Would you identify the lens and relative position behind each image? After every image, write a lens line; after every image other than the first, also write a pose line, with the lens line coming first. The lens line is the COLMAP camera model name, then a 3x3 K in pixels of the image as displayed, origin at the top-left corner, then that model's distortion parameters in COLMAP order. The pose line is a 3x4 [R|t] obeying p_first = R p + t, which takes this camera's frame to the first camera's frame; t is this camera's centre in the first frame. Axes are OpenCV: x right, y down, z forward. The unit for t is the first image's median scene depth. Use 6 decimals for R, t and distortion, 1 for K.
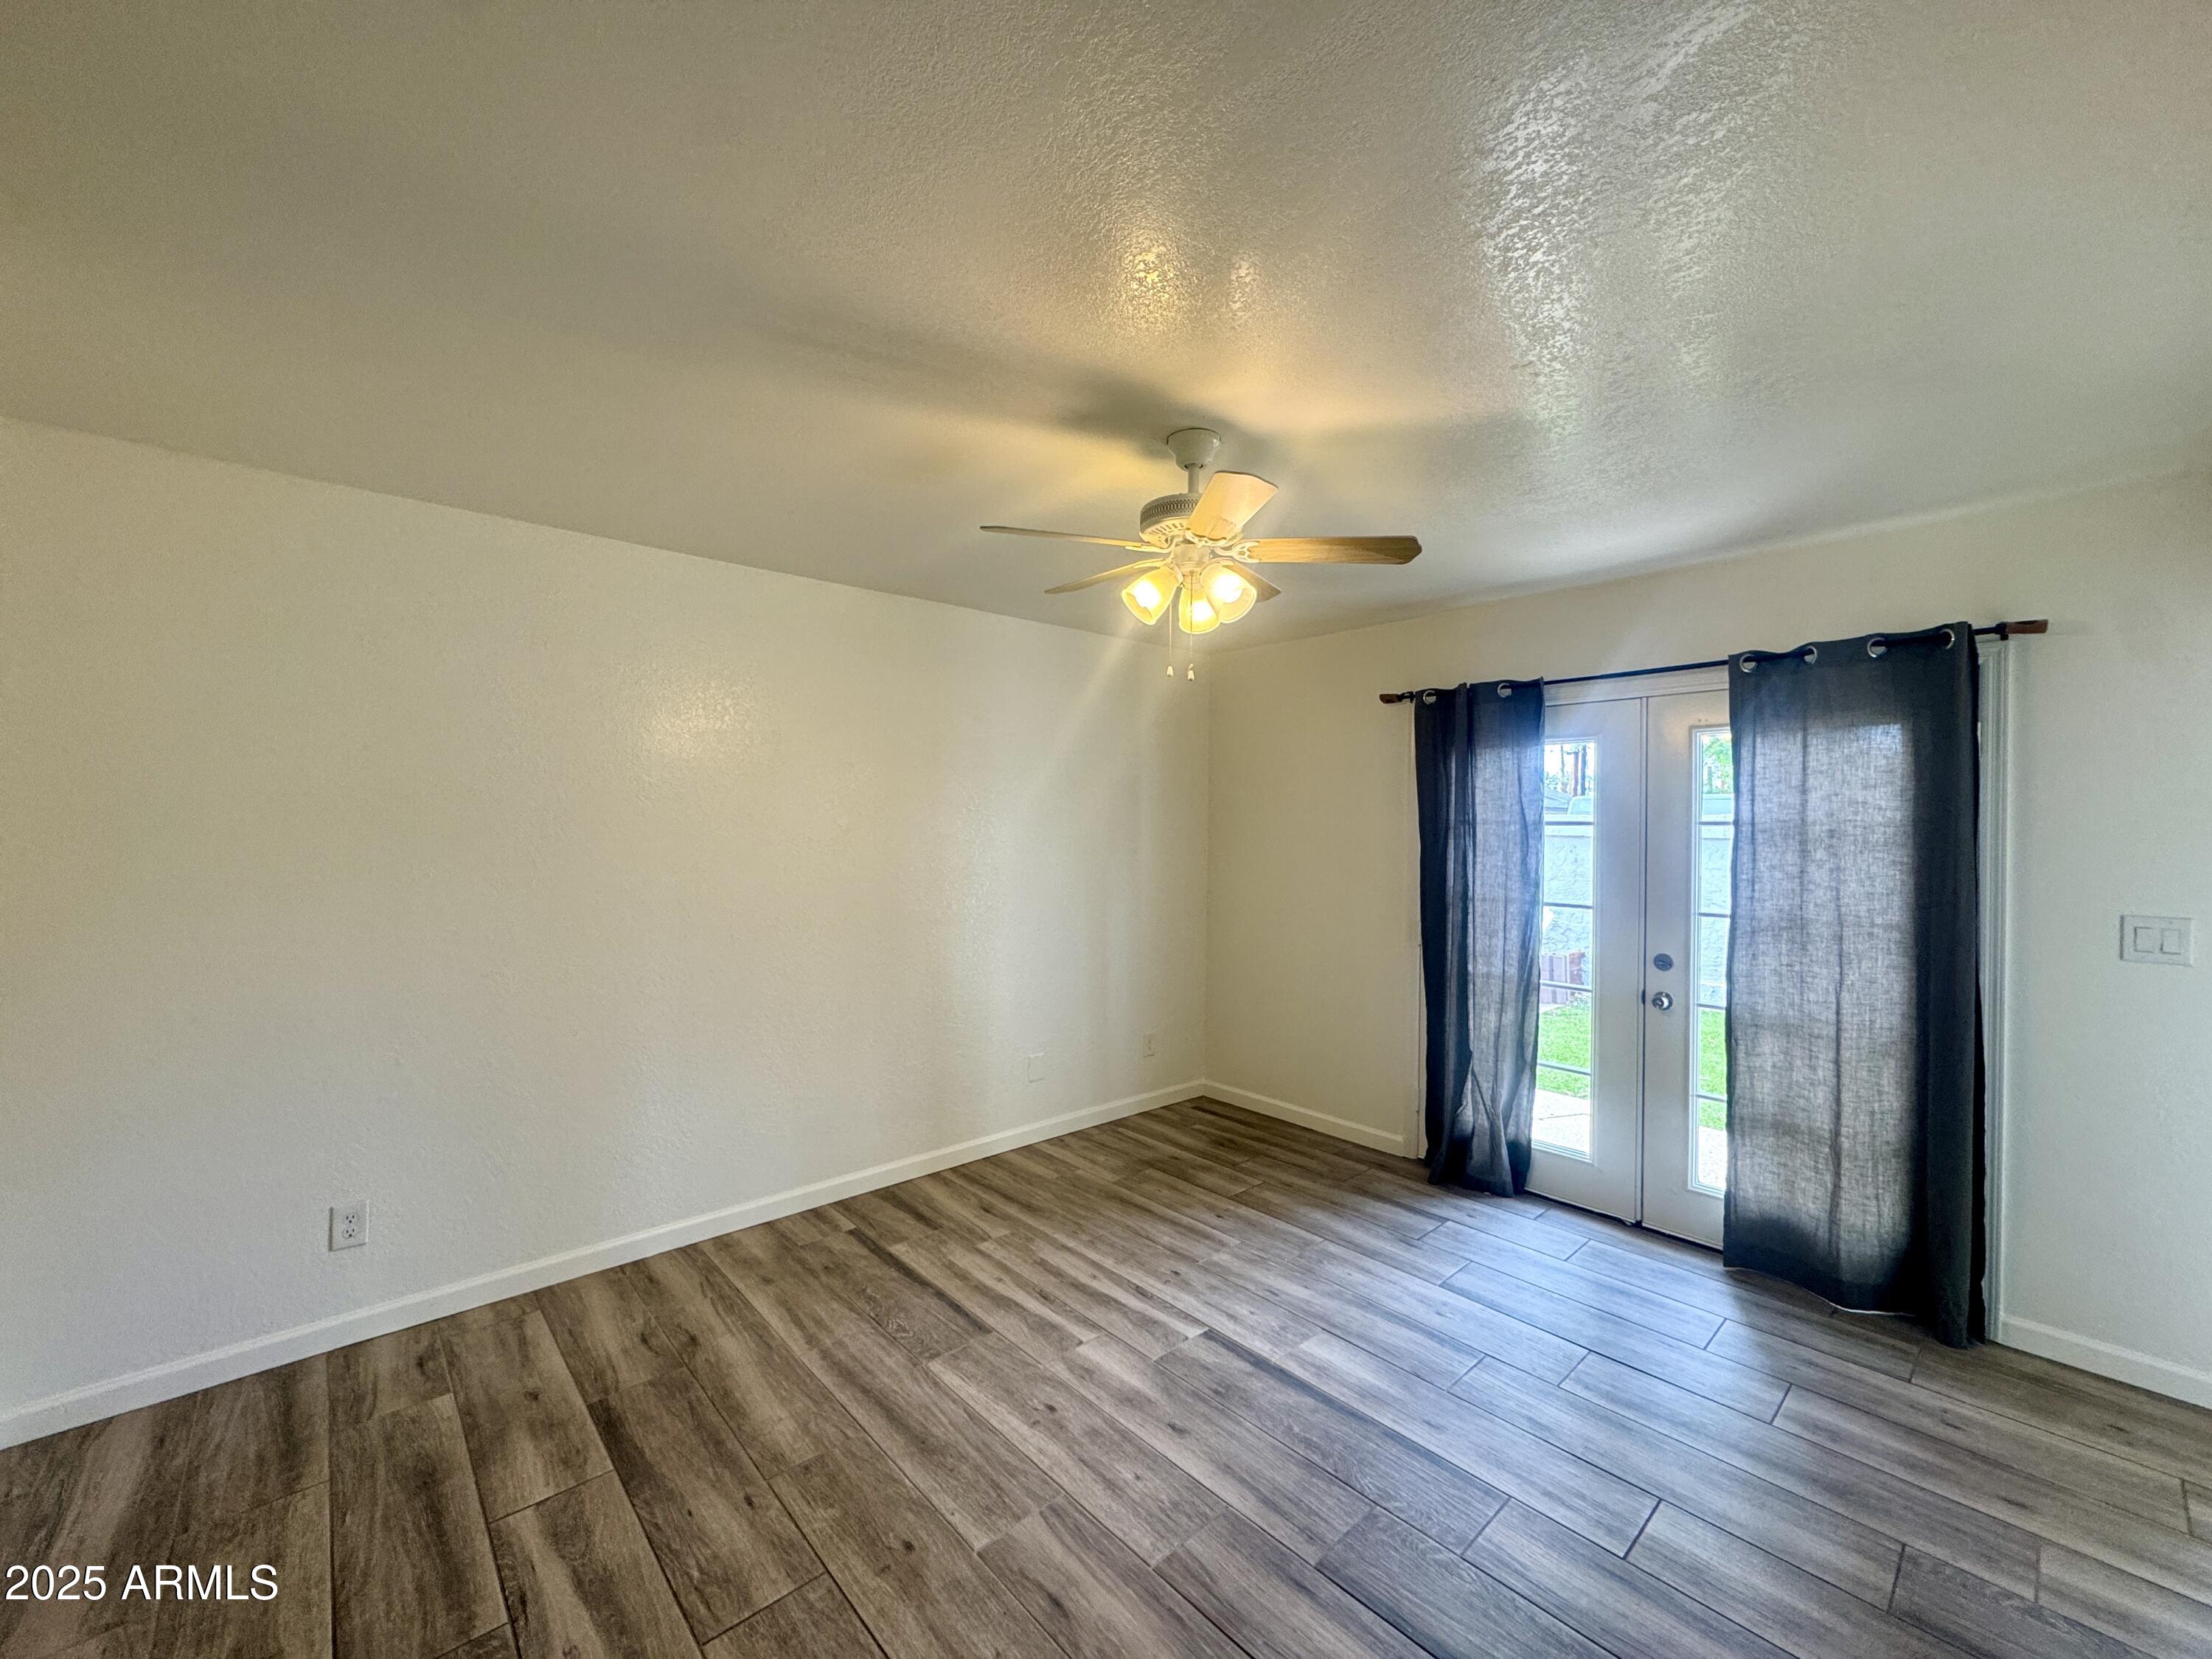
lens RADIAL K [[885.2, 0, 1106.0], [0, 885.2, 829.5], [0, 0, 1]] dist [-0.002372, 0.000076]
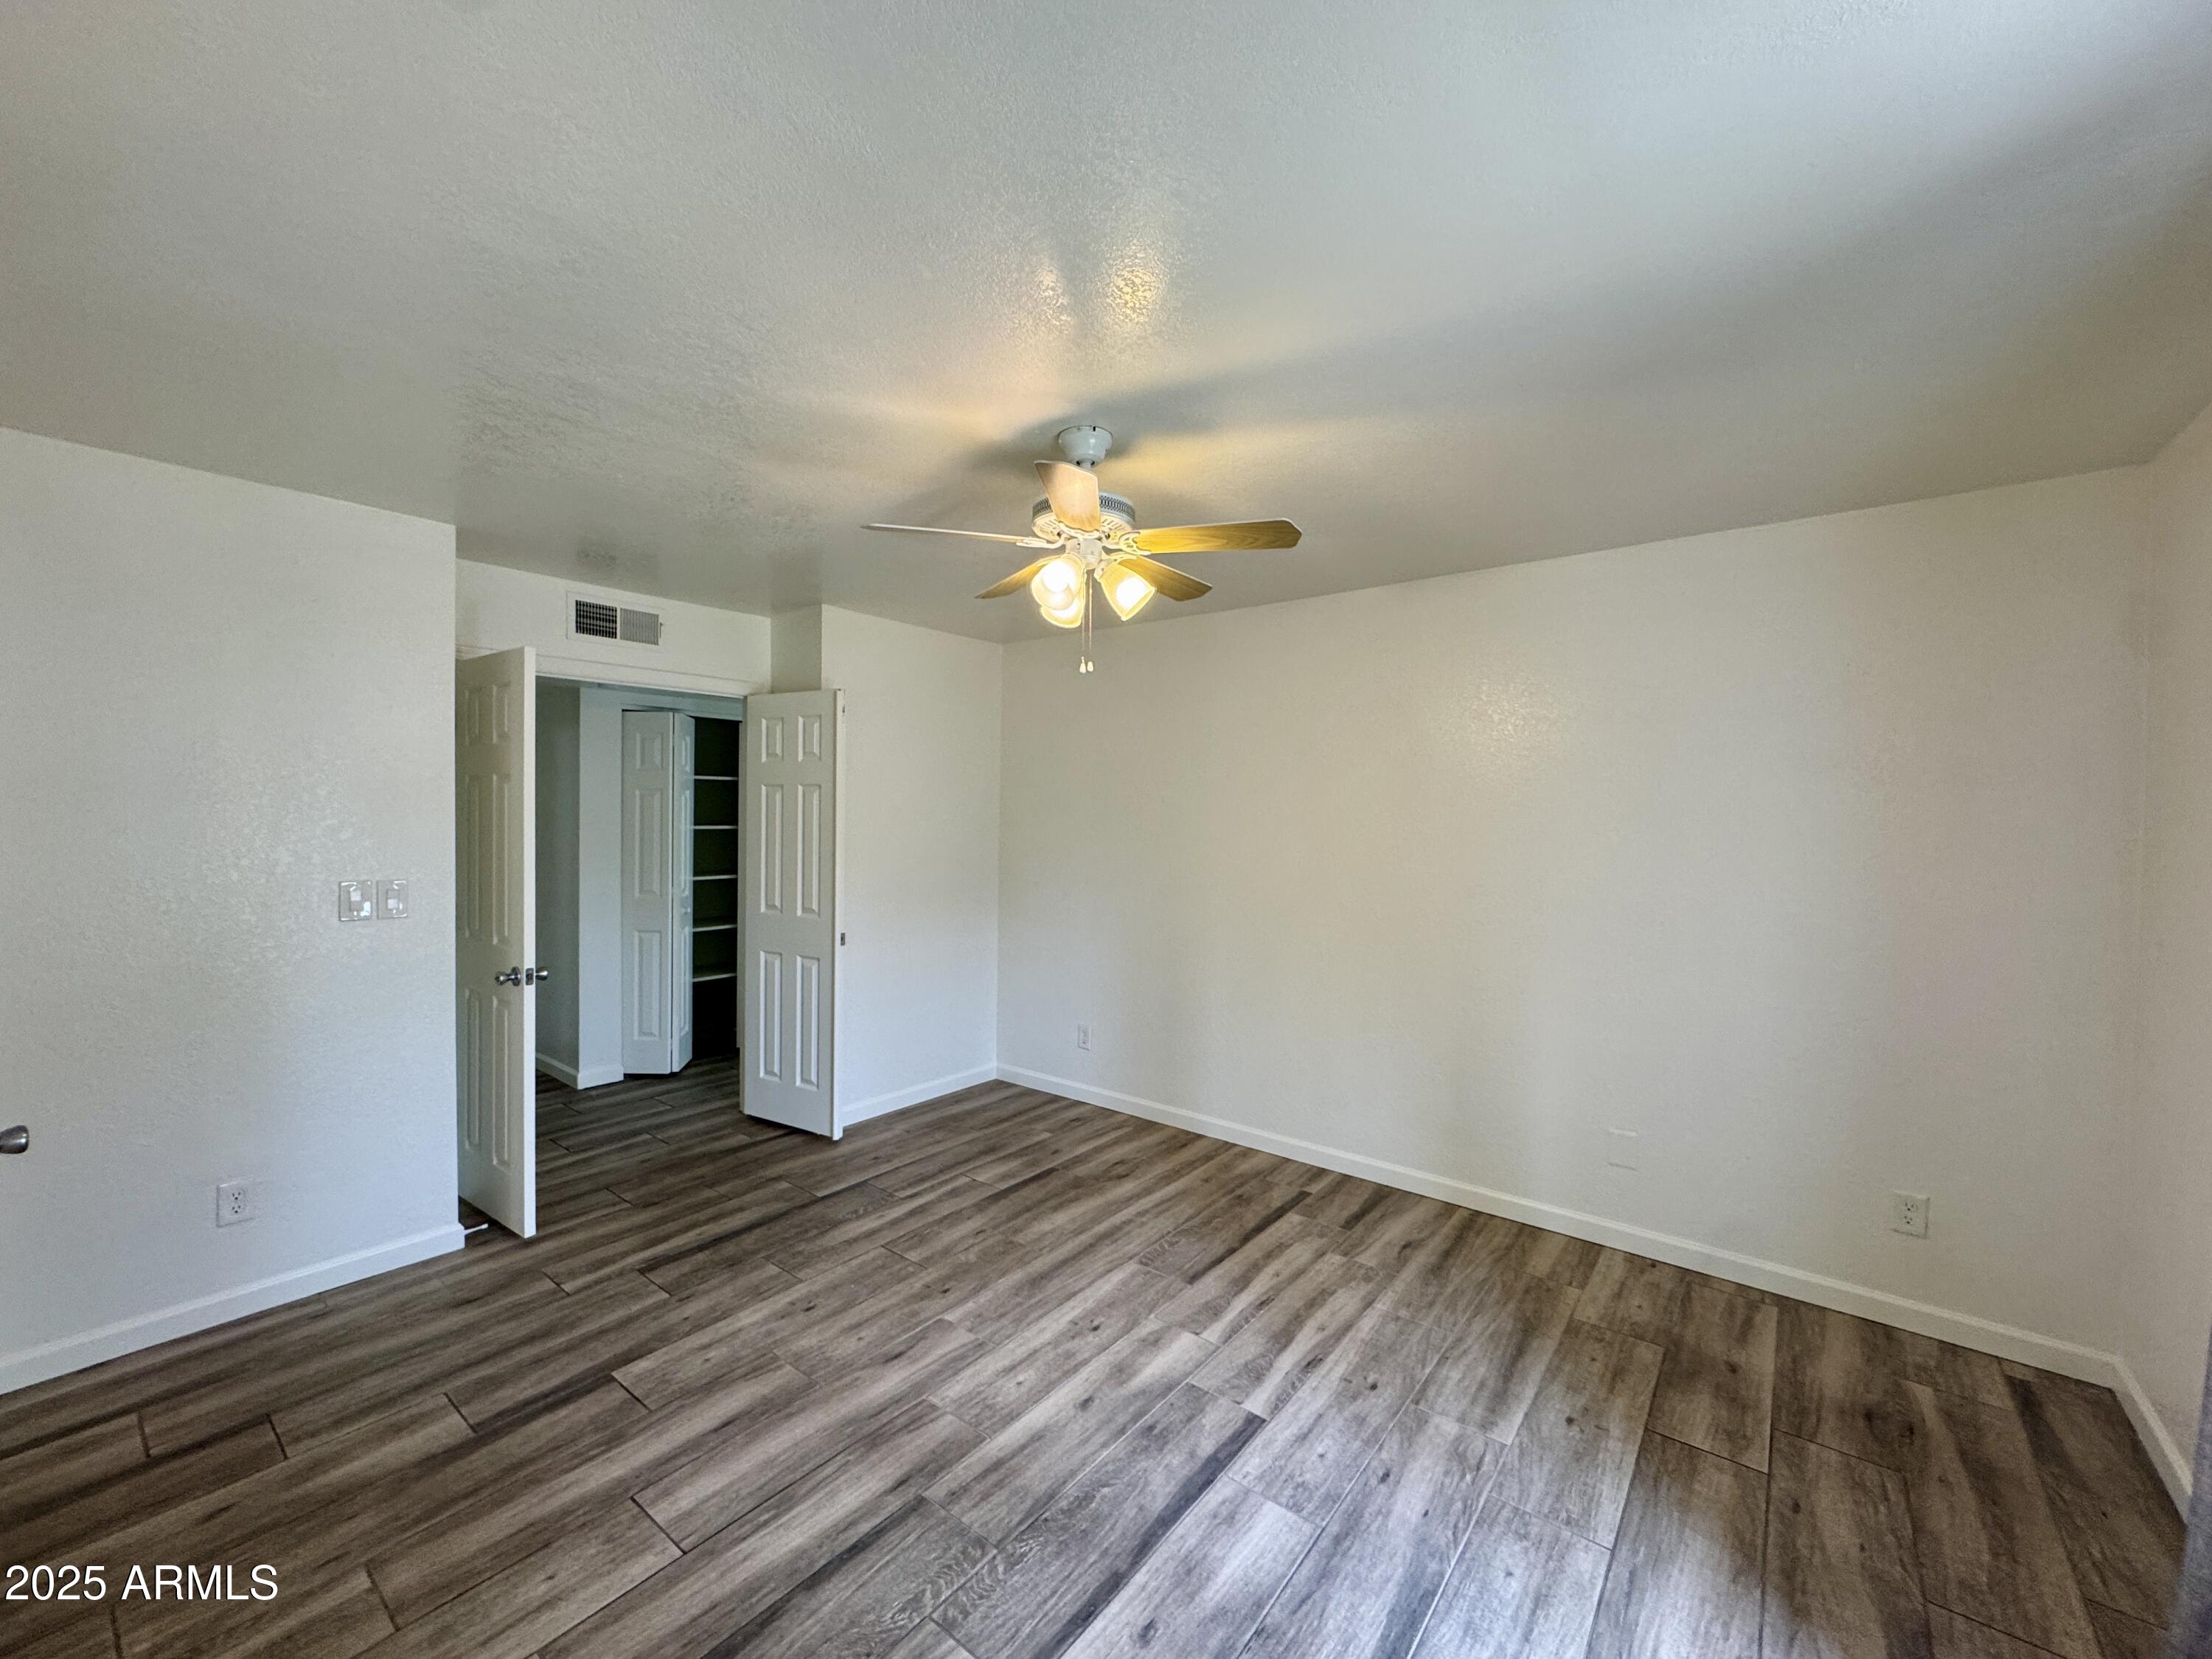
lens RADIAL K [[885.2, 0, 1106.0], [0, 885.2, 829.5], [0, 0, 1]] dist [-0.002372, 0.000076]
pose [[0.157764, 0.010476, -0.987421, 0.844787], [-0.012124, 0.999889, 0.008671, 0.000124], [0.987402, 0.010603, 0.157873, 0.657145]]
